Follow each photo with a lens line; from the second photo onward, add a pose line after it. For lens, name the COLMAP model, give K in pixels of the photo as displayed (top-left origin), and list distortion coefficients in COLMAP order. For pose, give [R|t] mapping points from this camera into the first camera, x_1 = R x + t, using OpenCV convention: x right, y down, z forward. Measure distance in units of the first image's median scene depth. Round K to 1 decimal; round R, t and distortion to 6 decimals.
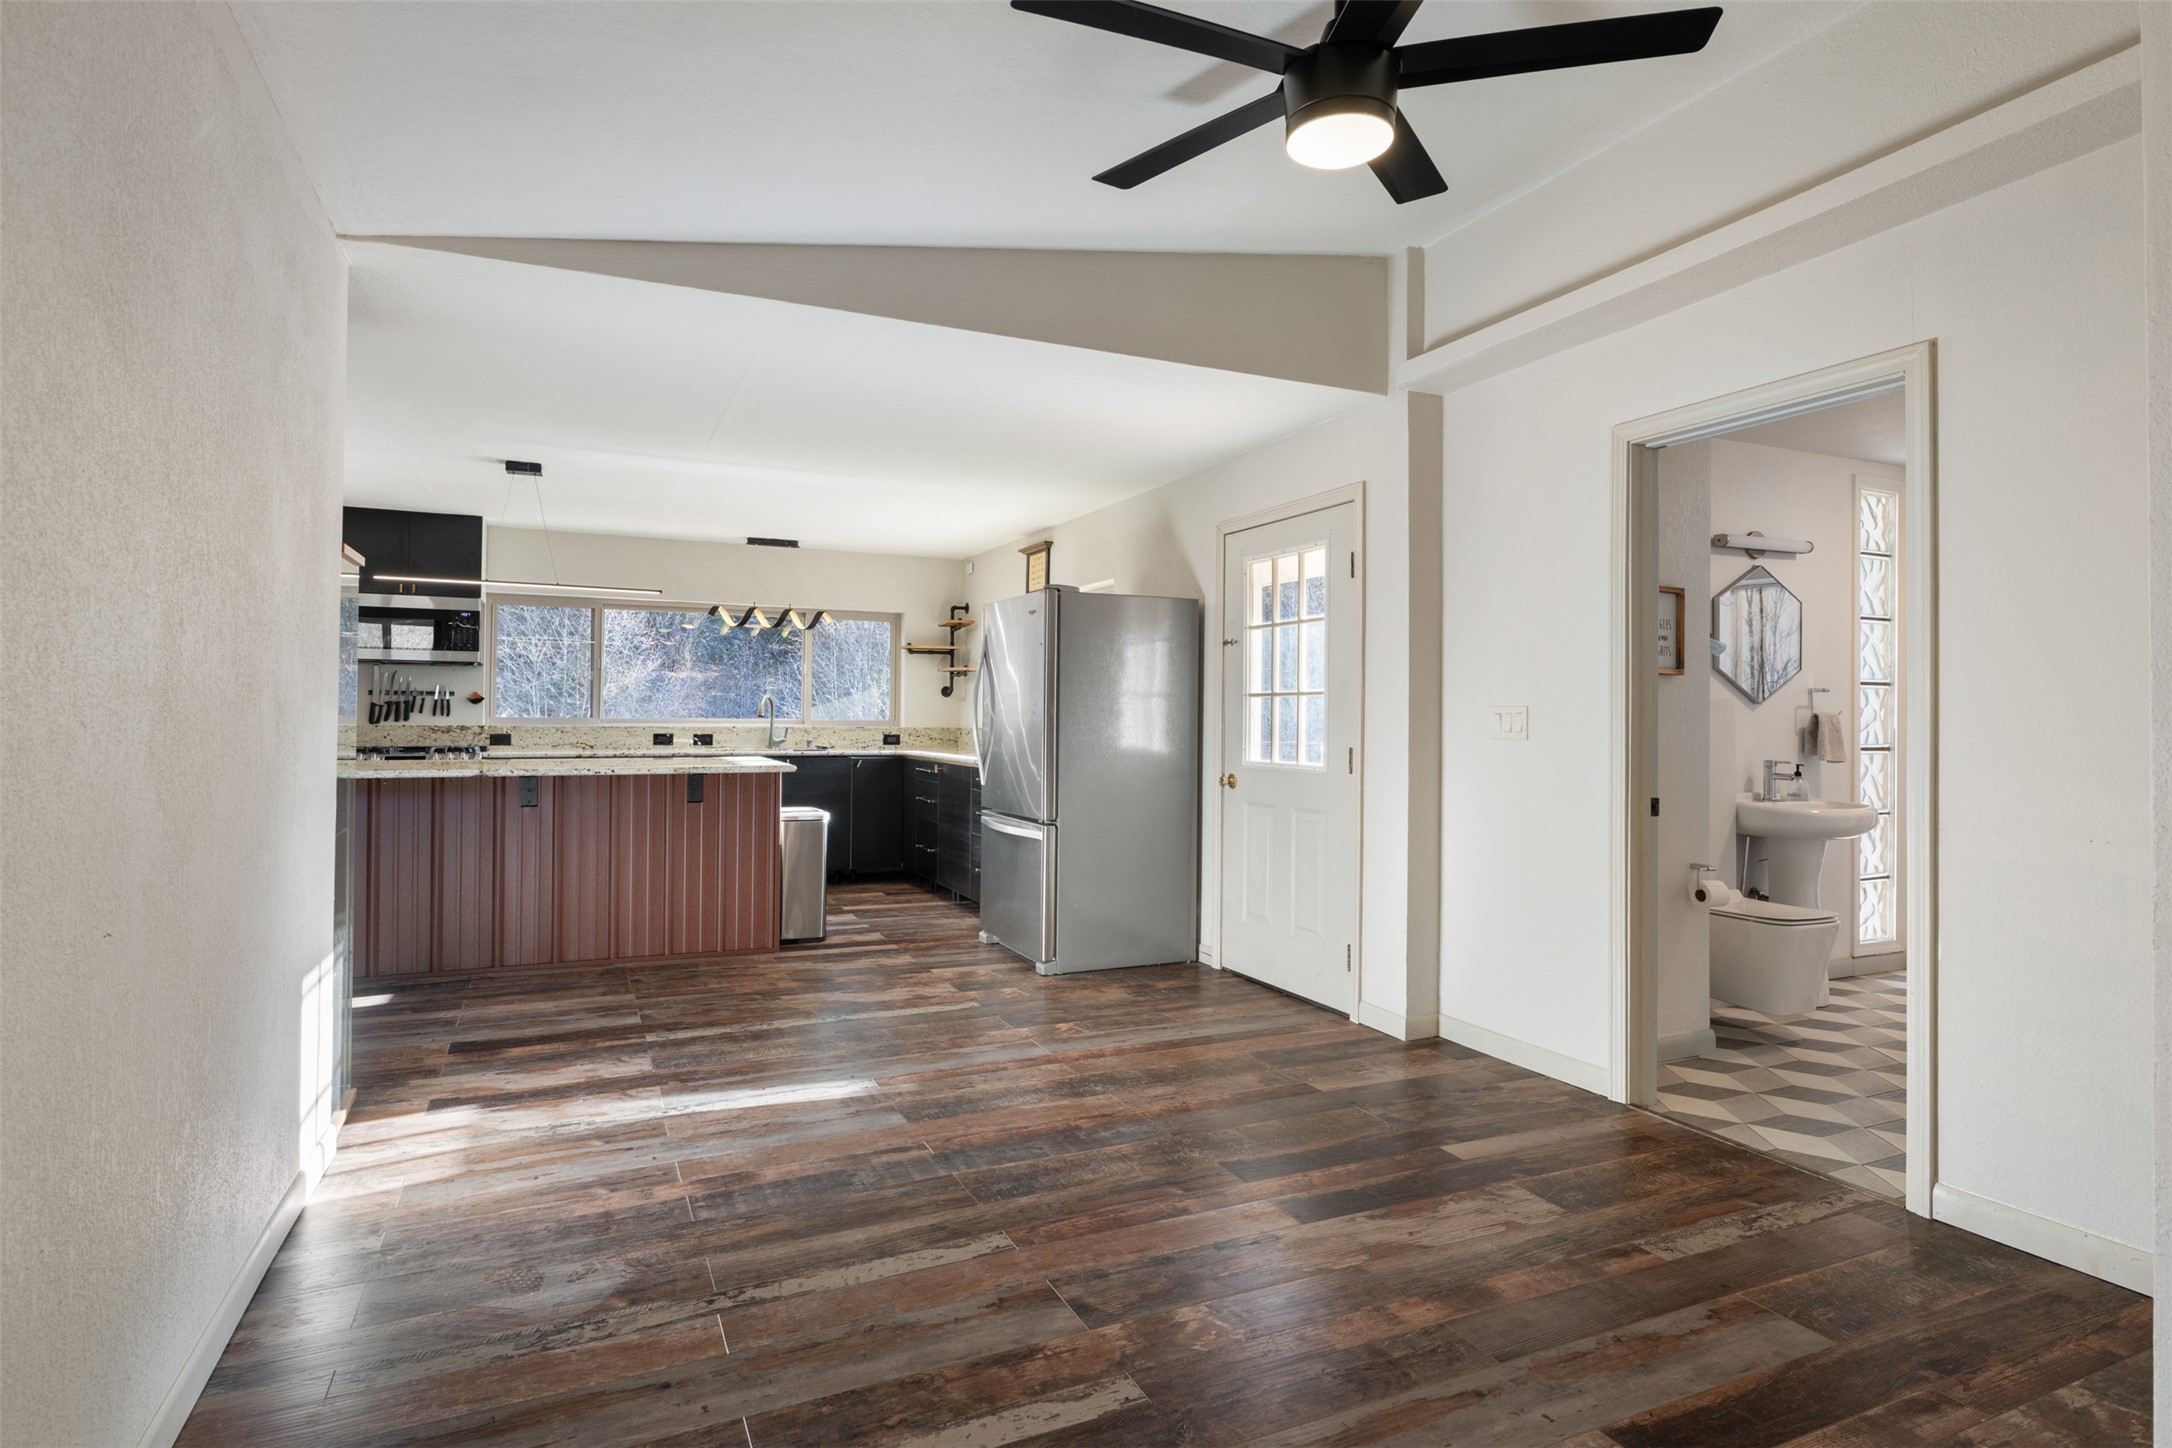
lens RADIAL K [[1068.1, 0, 1167.8], [0, 1068.1, 707.4], [0, 0, 1]] dist [0.000663, -0.000255]
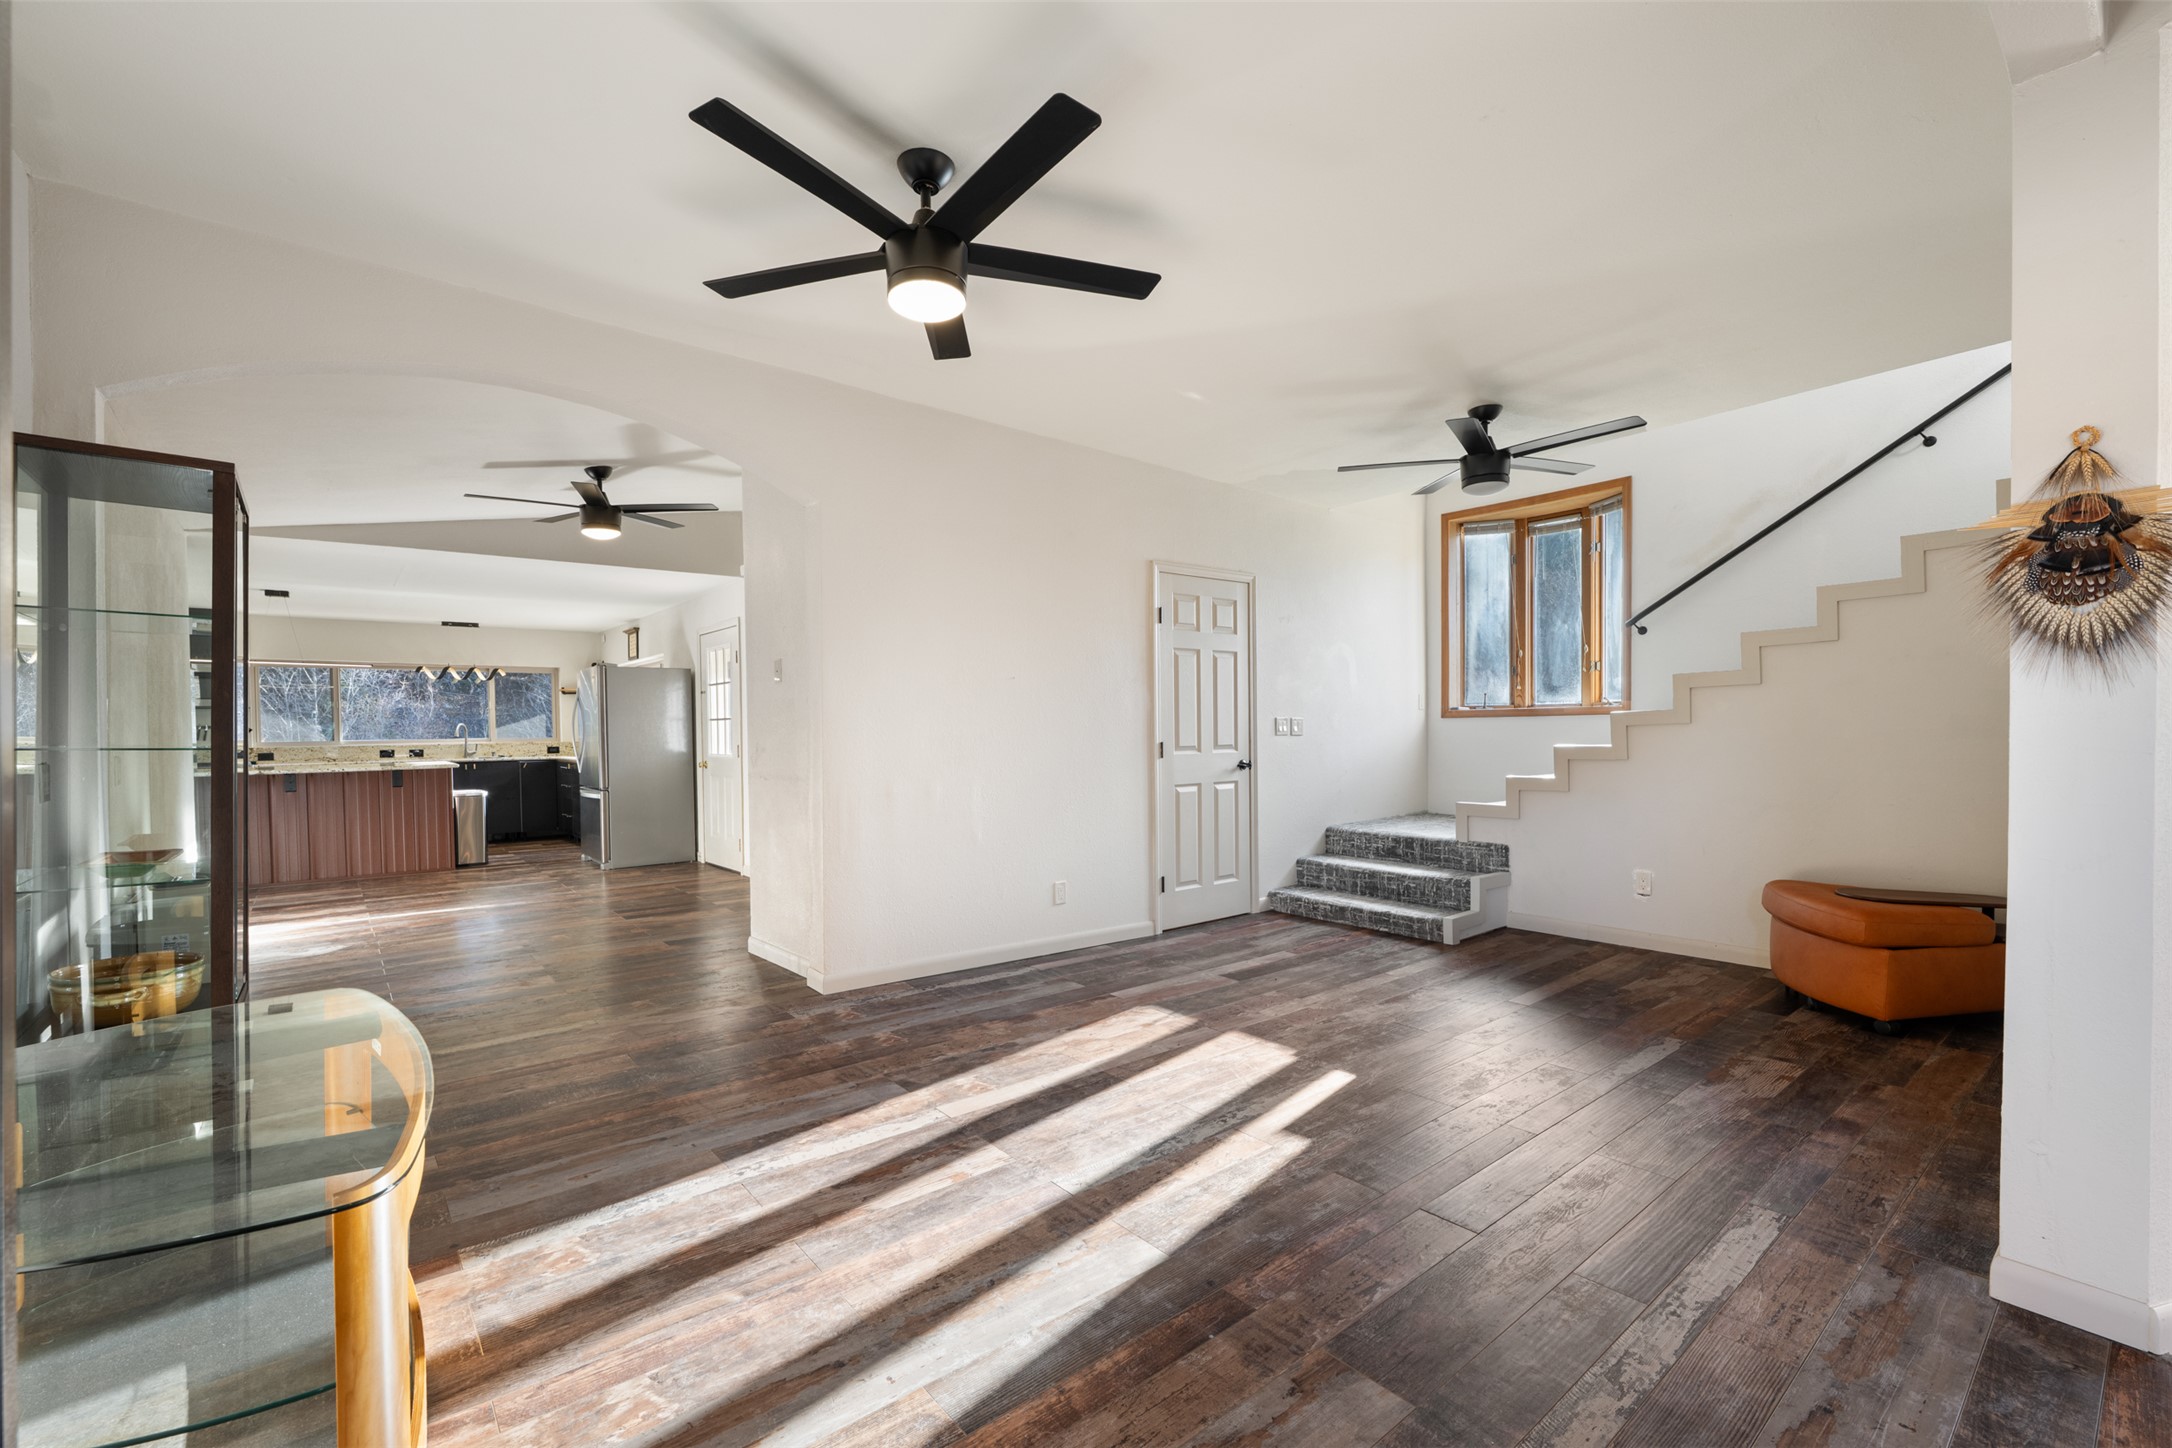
lens RADIAL K [[888.2, 0, 1076.2], [0, 888.2, 745.4], [0, 0, 1]] dist [-0.010306, -0.000178]
pose [[0.980607, -0.026973, 0.194117, 0.267244], [0.021139, 0.999262, 0.032065, -0.001783], [-0.194839, -0.027339, 0.980454, -0.458990]]
